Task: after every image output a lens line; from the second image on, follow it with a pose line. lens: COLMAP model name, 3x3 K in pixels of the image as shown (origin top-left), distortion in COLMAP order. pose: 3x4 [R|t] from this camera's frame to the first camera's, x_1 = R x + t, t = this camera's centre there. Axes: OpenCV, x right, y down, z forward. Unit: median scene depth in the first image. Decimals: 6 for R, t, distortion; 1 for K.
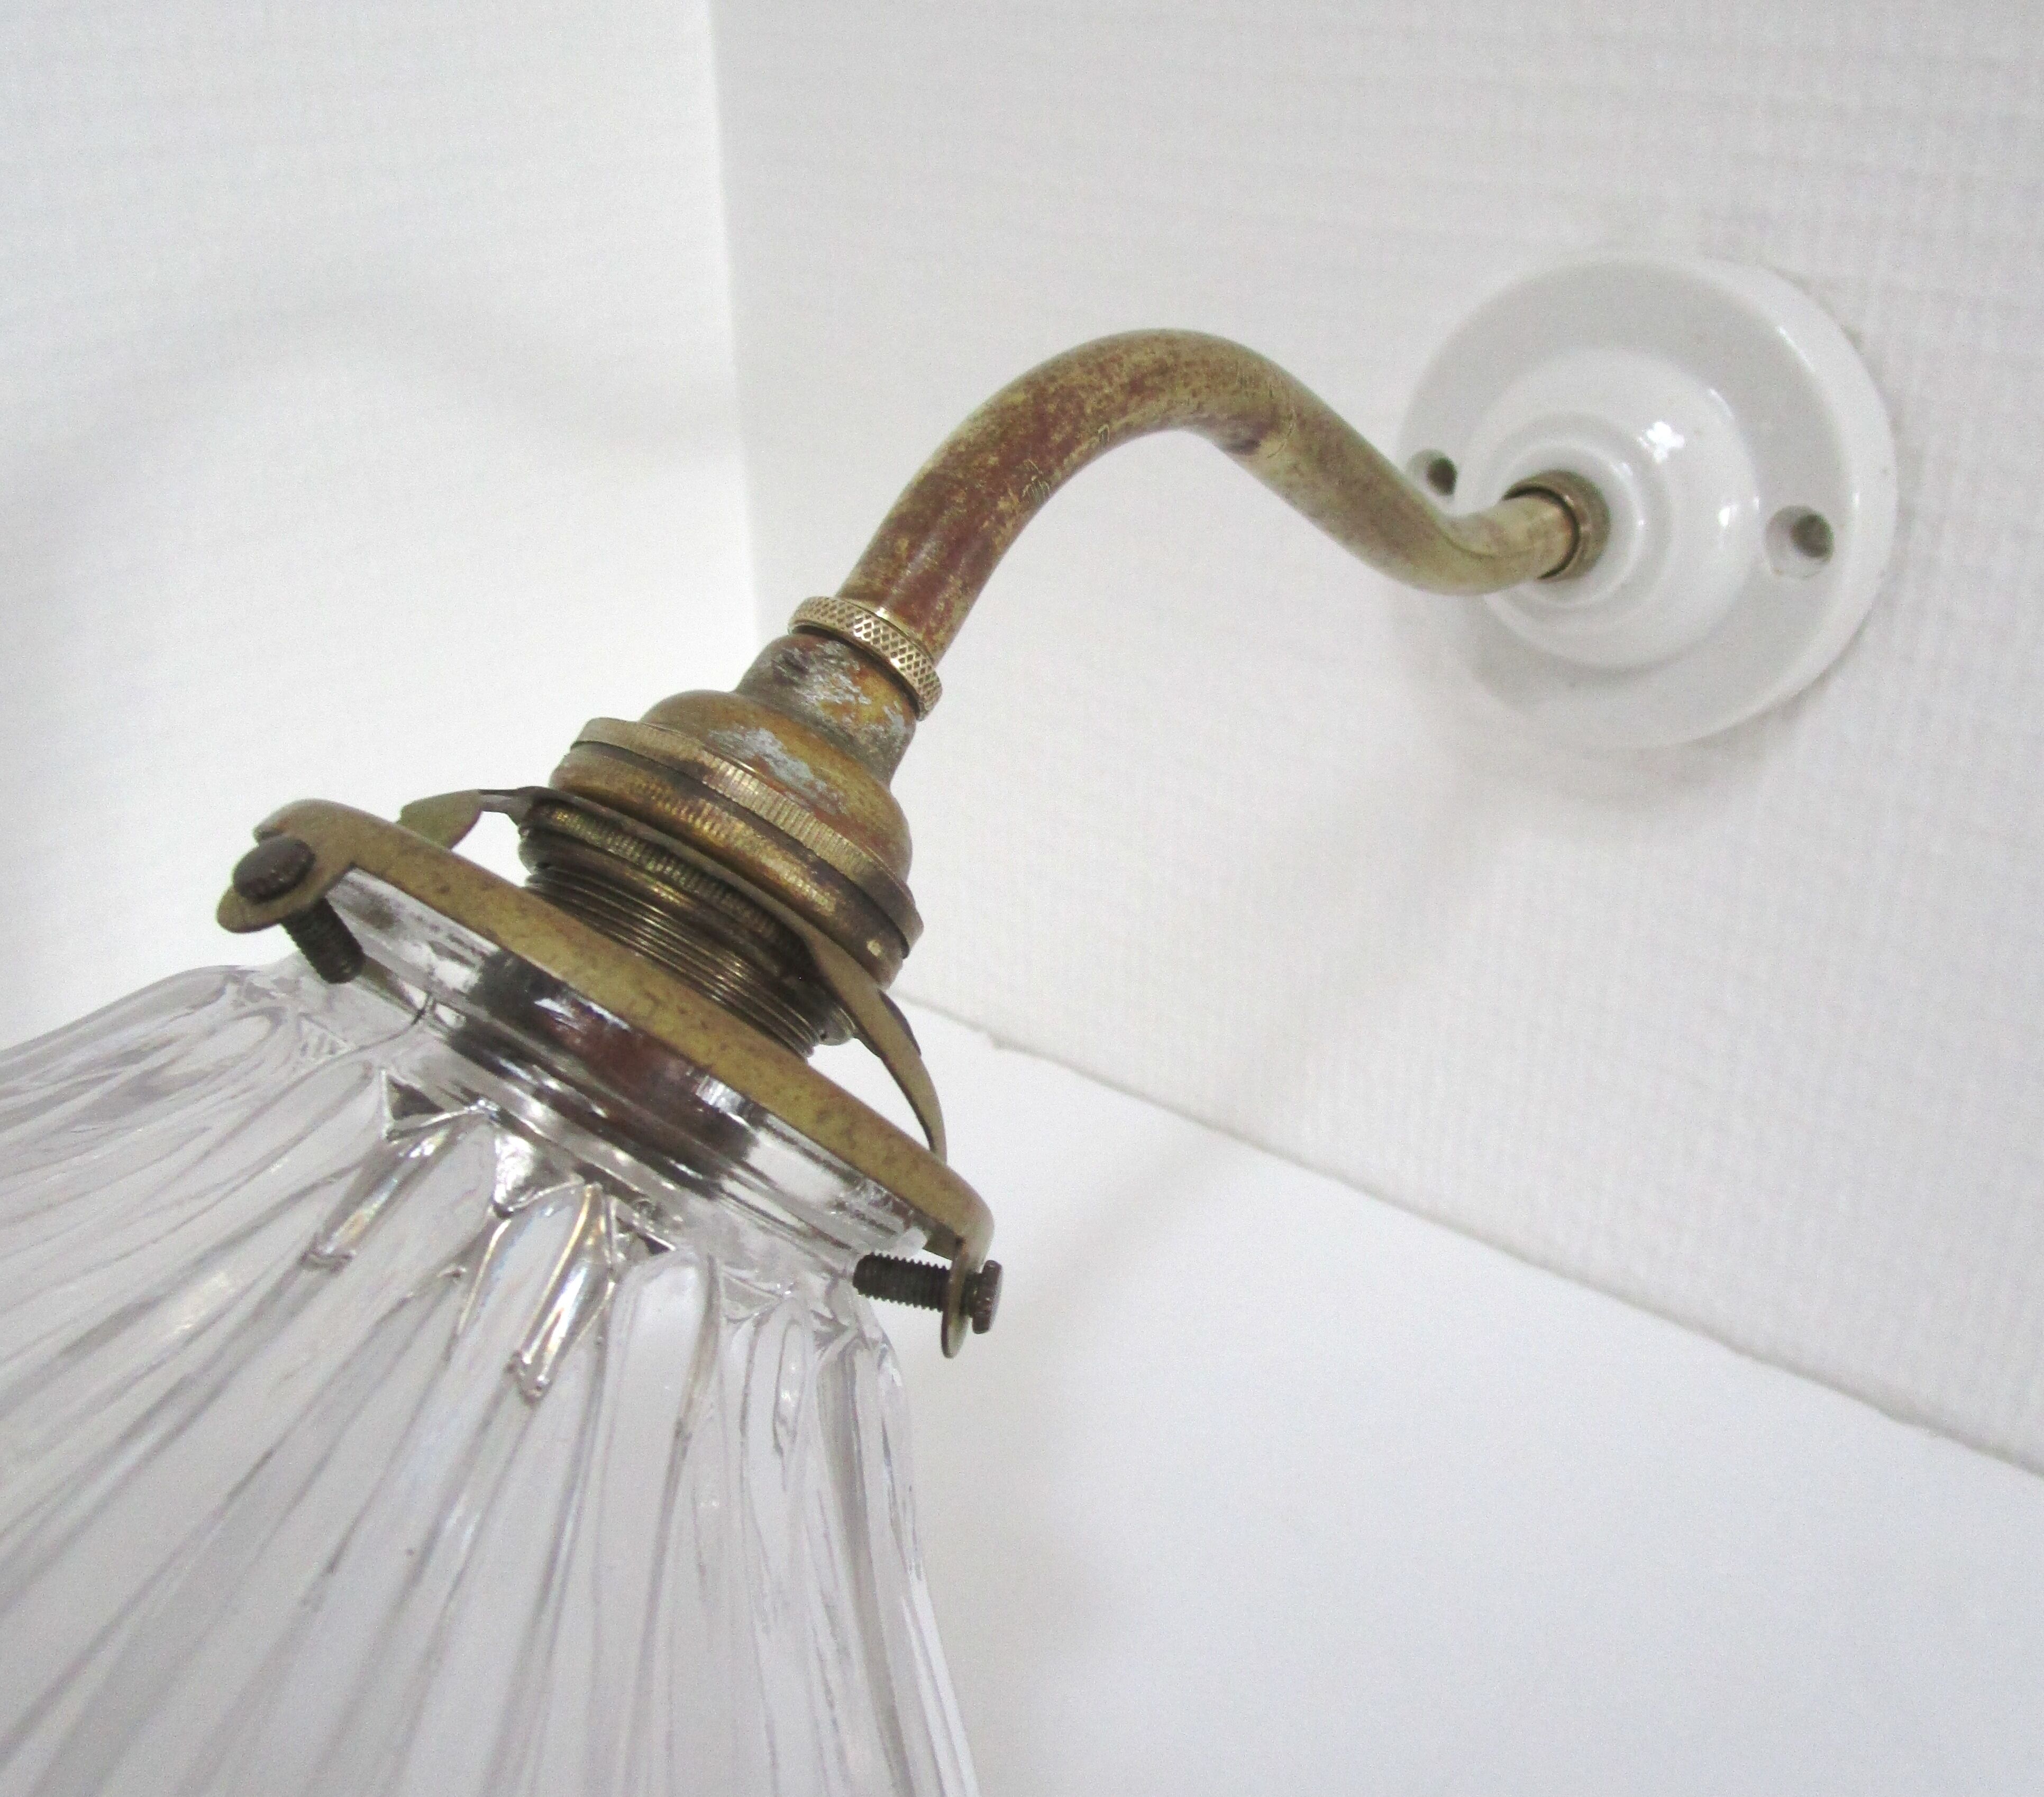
lens RADIAL K [[2021.9, 0, 1021.9], [0, 2021.9, 898.6], [0, 0, 1]] dist [-0.065524, 0.000000]
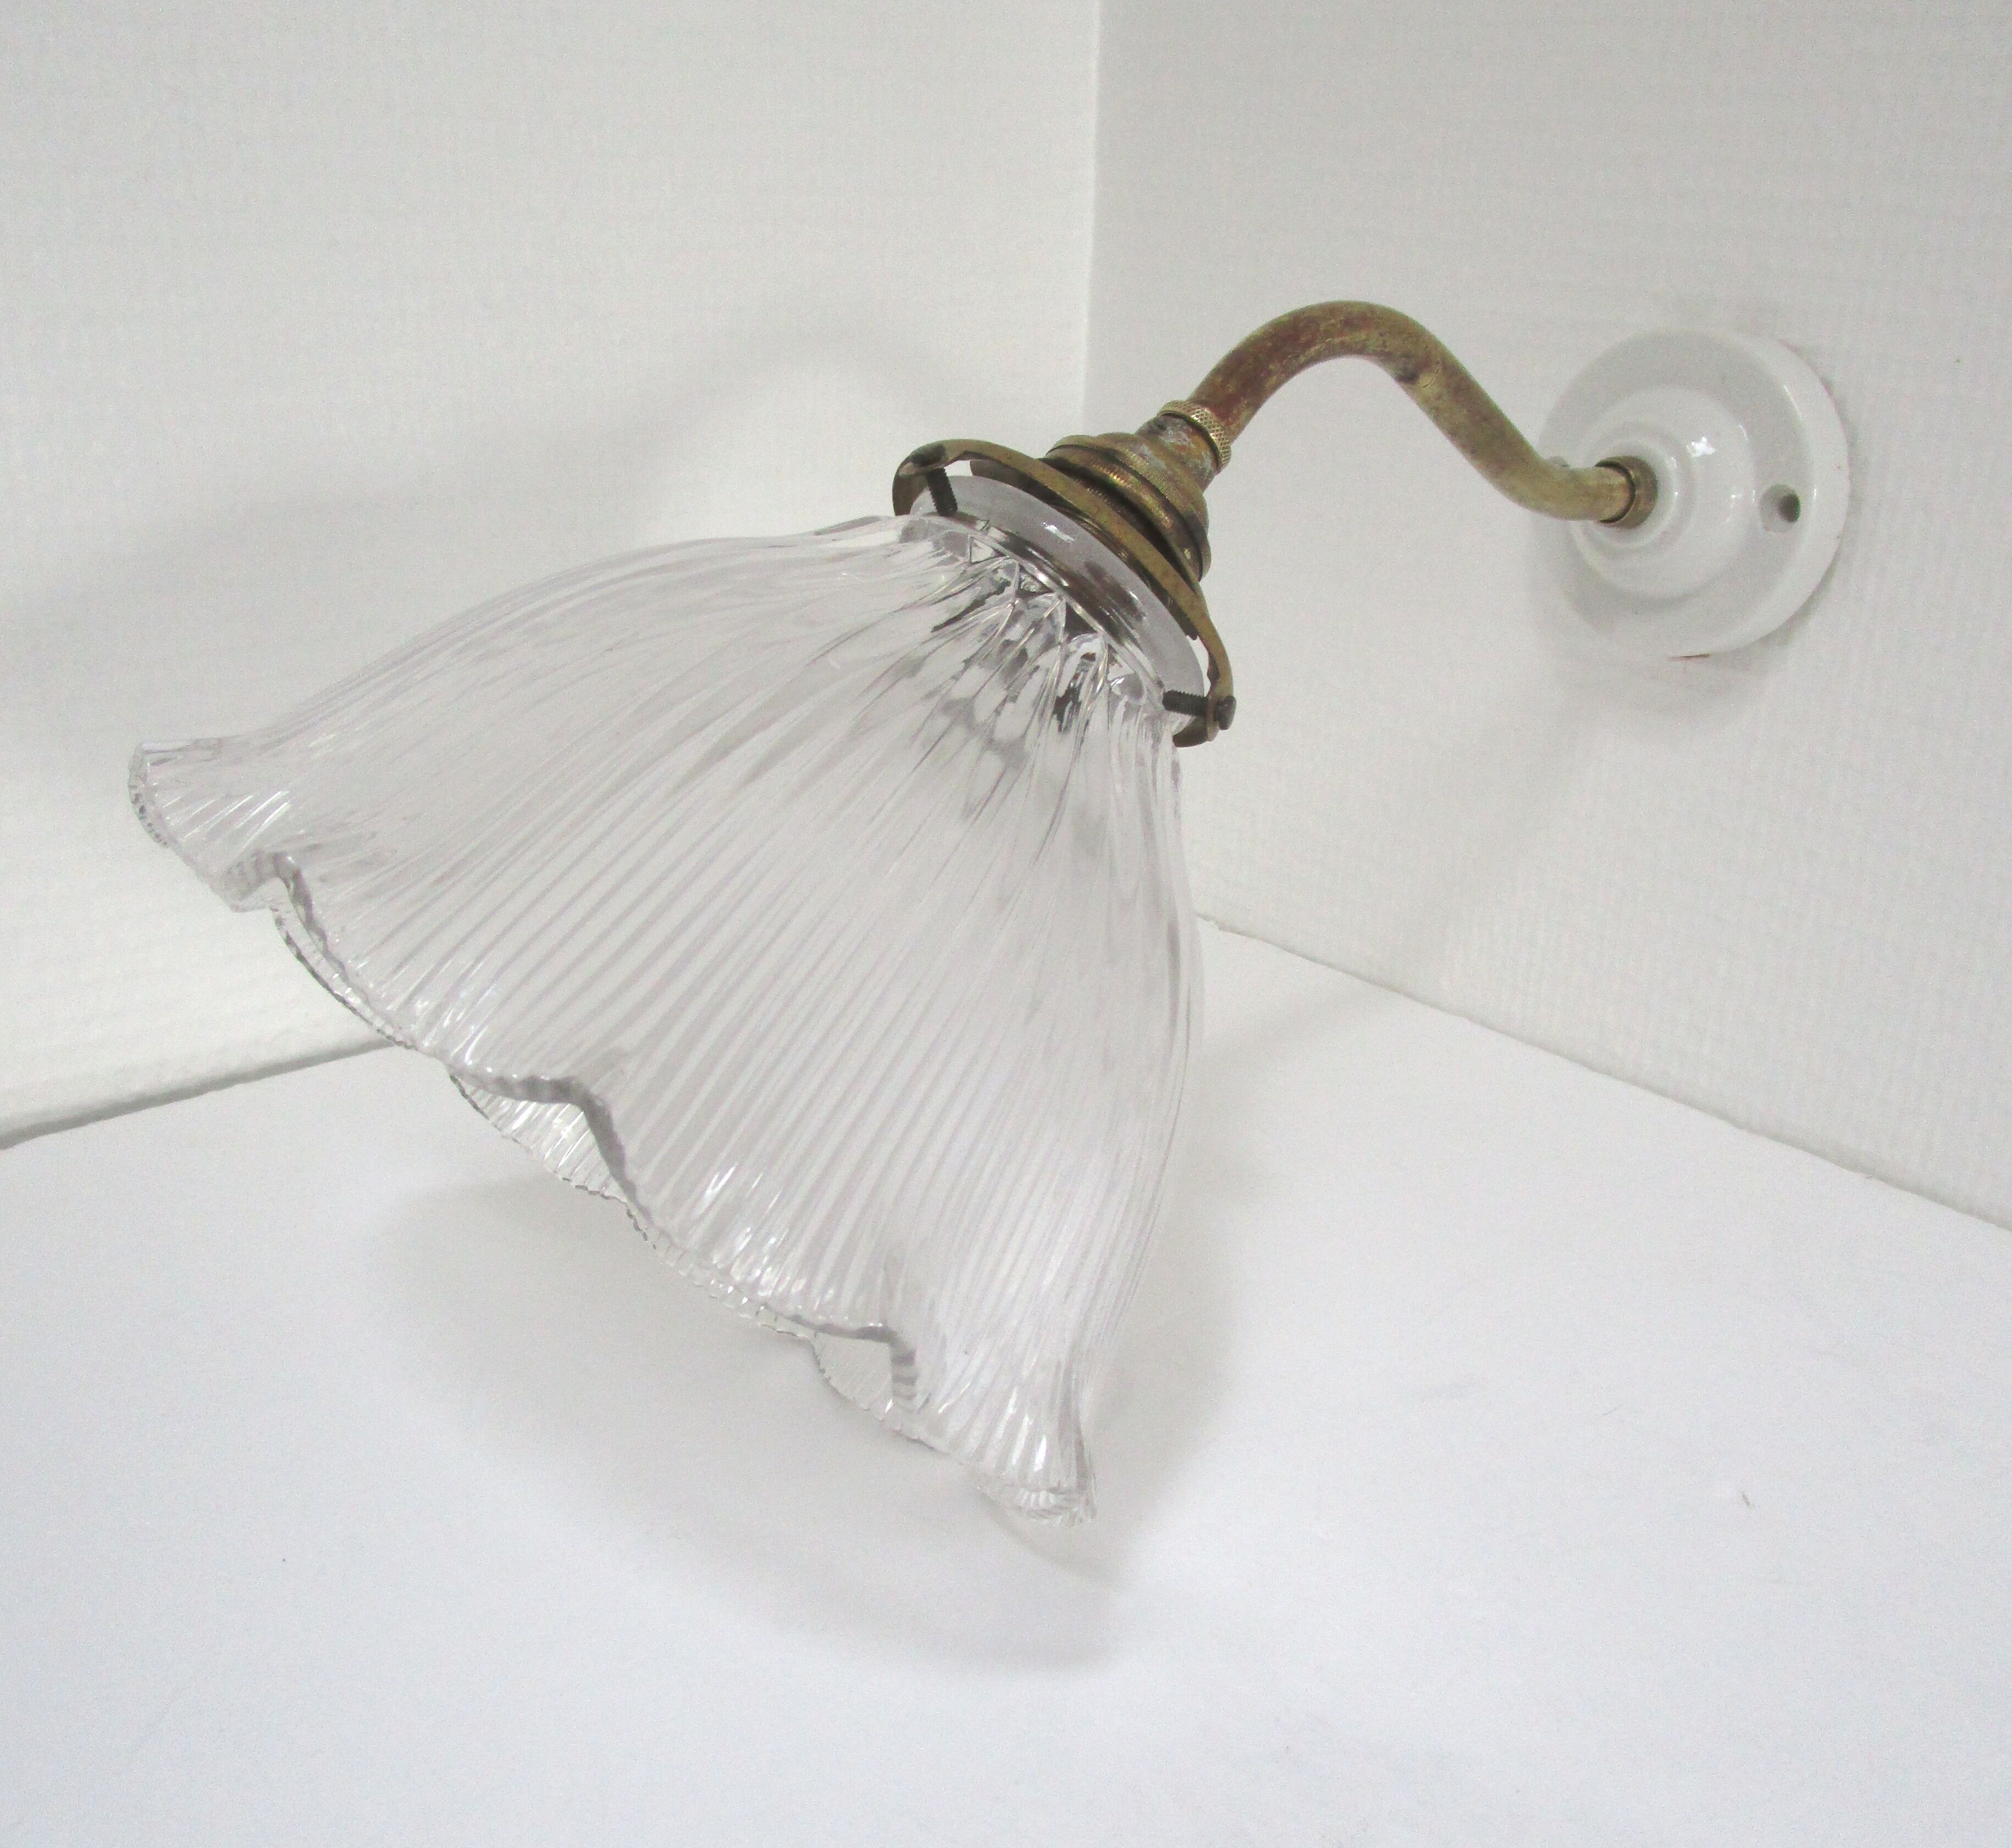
lens RADIAL K [[1995.0, 0, 1006.9], [0, 1995.0, 923.7], [0, 0, 1]] dist [-0.061870, 0.000000]
pose [[0.987400, 0.098743, -0.123657, 0.021636], [-0.109287, 0.990656, -0.081596, 0.411398], [0.114445, 0.094082, 0.988965, -0.686303]]
